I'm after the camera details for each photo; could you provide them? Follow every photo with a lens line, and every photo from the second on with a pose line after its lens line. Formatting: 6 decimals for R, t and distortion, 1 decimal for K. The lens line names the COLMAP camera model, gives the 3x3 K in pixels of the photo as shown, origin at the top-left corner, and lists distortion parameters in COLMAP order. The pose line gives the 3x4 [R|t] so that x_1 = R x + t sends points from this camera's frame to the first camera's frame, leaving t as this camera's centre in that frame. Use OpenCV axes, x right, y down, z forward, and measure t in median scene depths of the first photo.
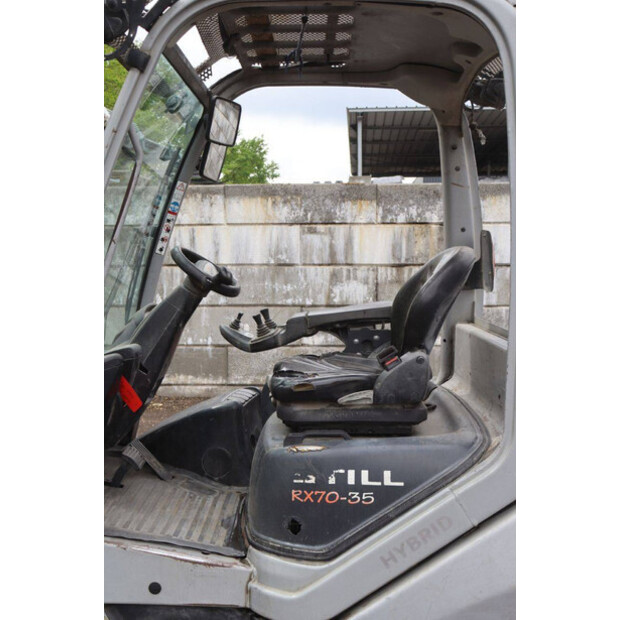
lens RADIAL K [[740.6, 0, 310.0], [0, 740.6, 310.0], [0, 0, 1]] dist [0.008258, 0.077188]
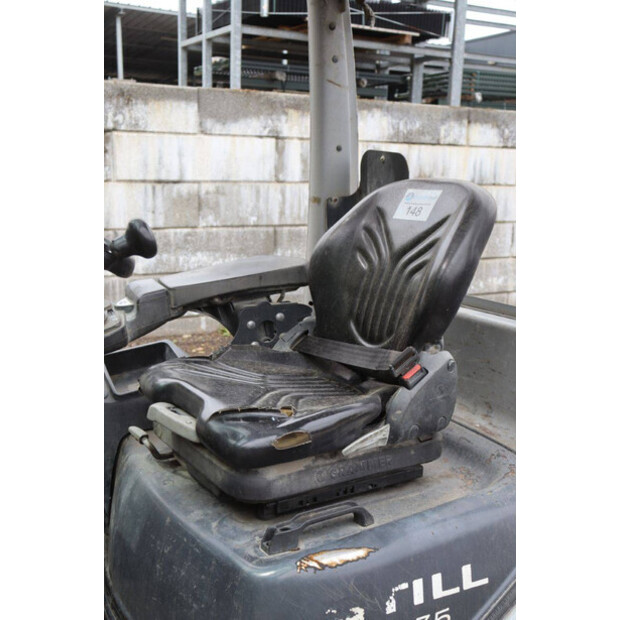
lens RADIAL K [[740.6, 0, 310.0], [0, 740.6, 310.0], [0, 0, 1]] dist [0.008258, 0.077188]
pose [[0.844736, -0.079190, 0.529291, -0.301788], [0.014784, 0.992068, 0.124833, -0.063675], [-0.534978, -0.097626, 0.839206, 0.583123]]
